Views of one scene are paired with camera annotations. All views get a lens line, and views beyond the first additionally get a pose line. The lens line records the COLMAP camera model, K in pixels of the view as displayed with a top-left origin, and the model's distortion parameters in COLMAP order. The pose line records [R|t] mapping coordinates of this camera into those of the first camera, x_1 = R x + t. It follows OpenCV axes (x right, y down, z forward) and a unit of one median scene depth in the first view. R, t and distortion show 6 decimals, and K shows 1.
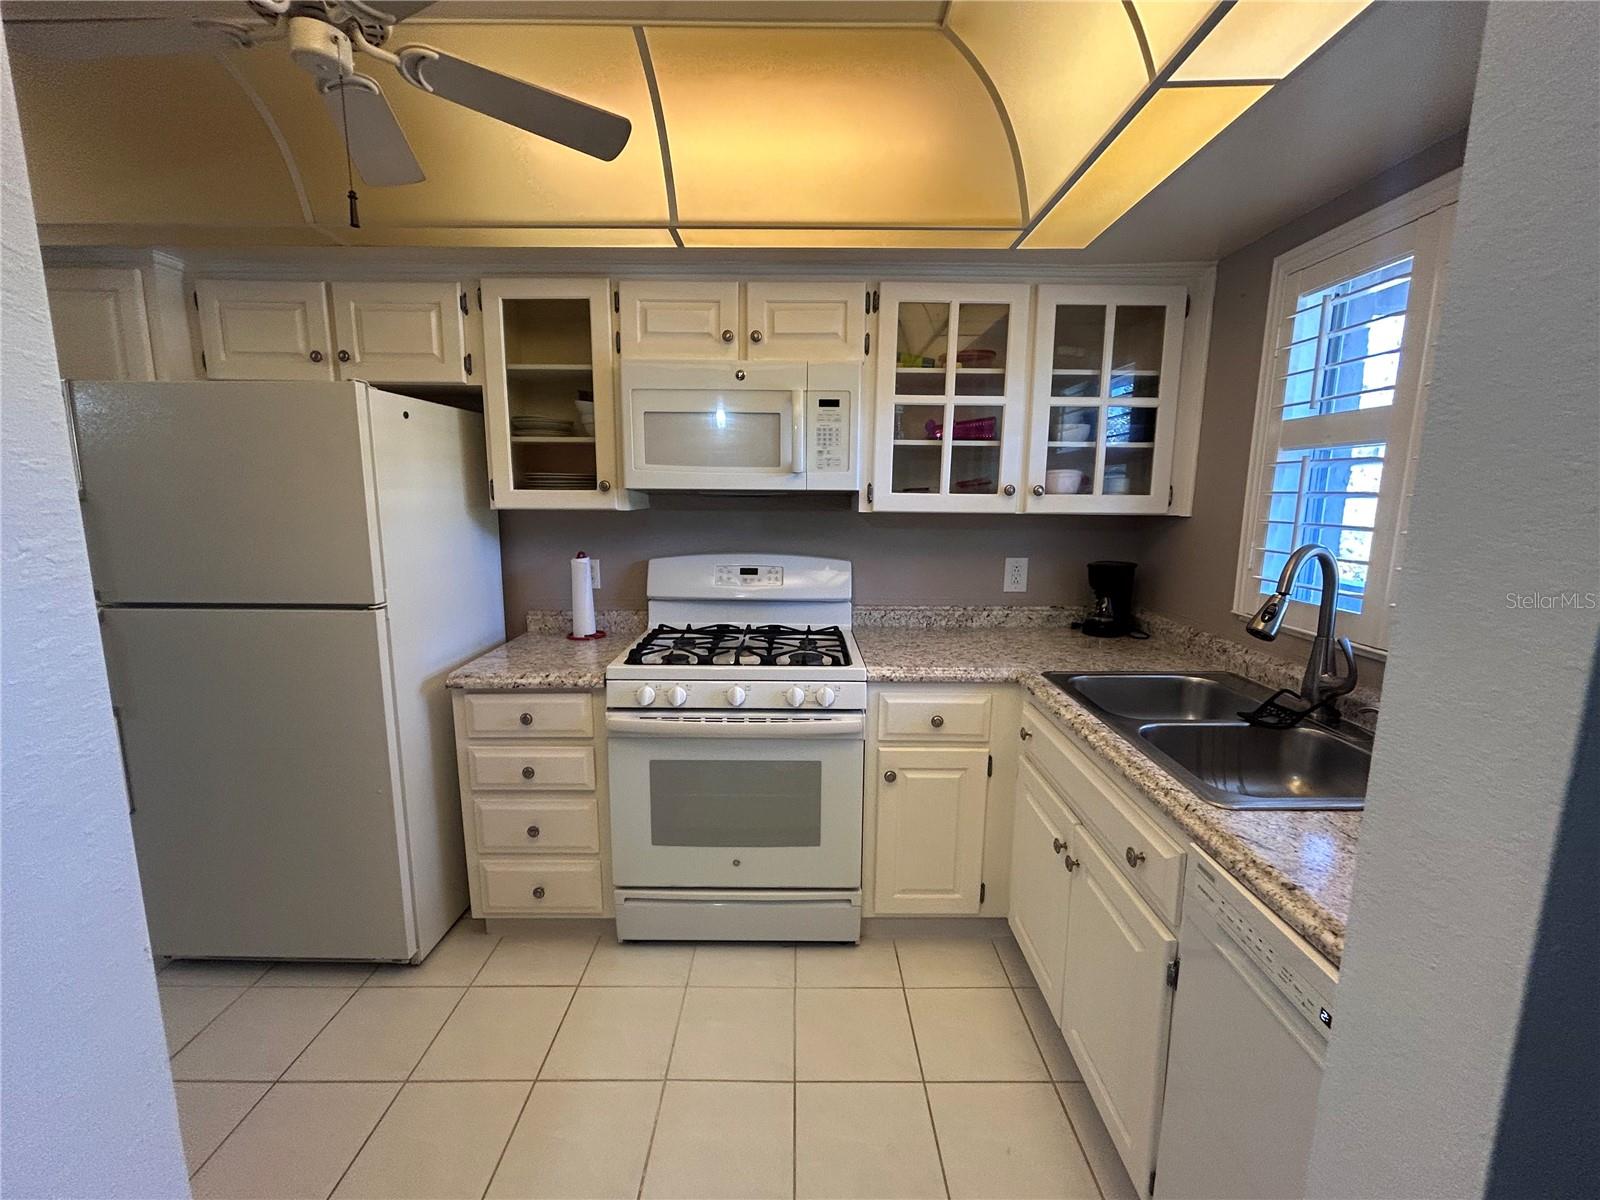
lens RADIAL K [[671.0, 0, 801.3], [0, 671.0, 596.6], [0, 0, 1]] dist [-0.001575, 0.000662]
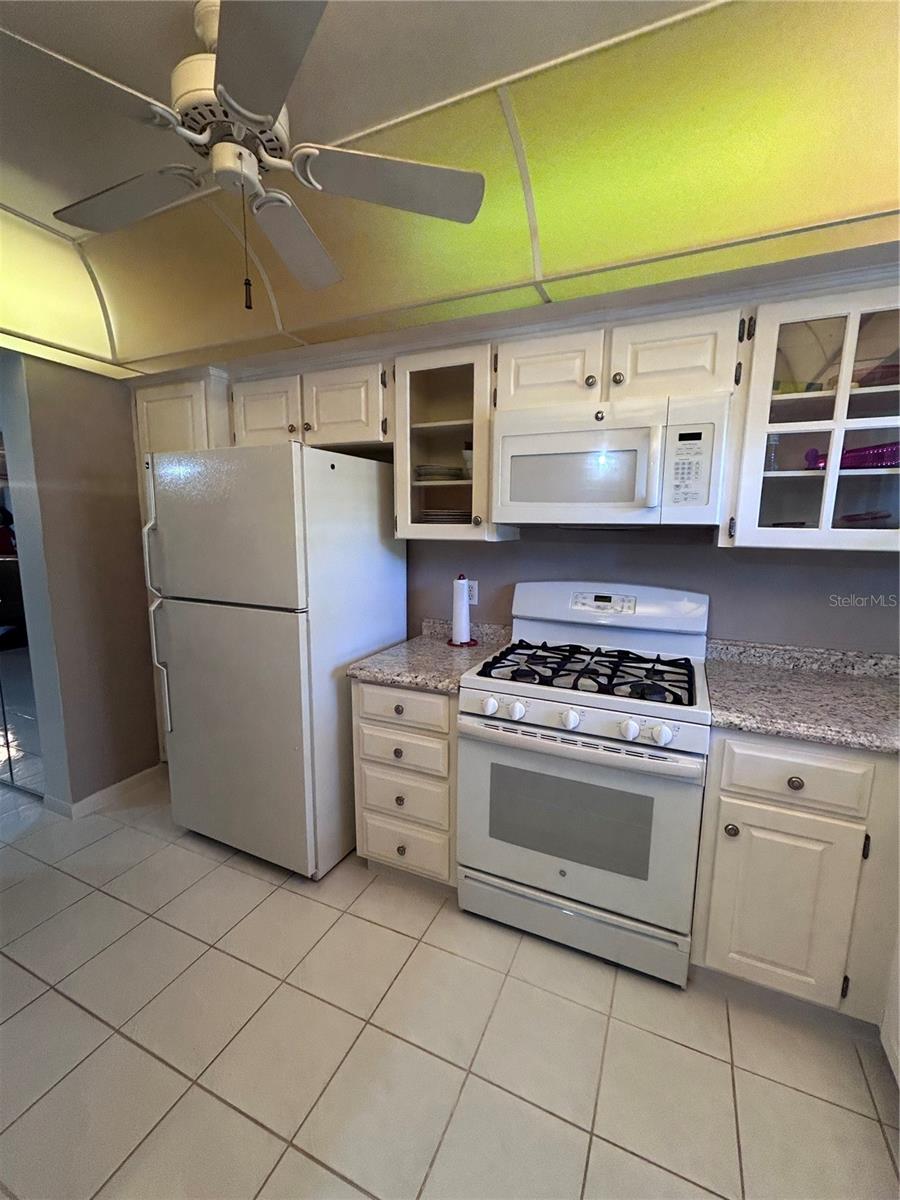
lens RADIAL K [[503.2, 0, 453.6], [0, 503.2, 598.6], [0, 0, 1]] dist [-0.001575, 0.000662]
pose [[0.907927, 0.063760, -0.414251, 0.047414], [-0.067773, 0.997688, 0.005019, -0.029855], [0.413613, 0.023518, 0.910149, 0.183488]]
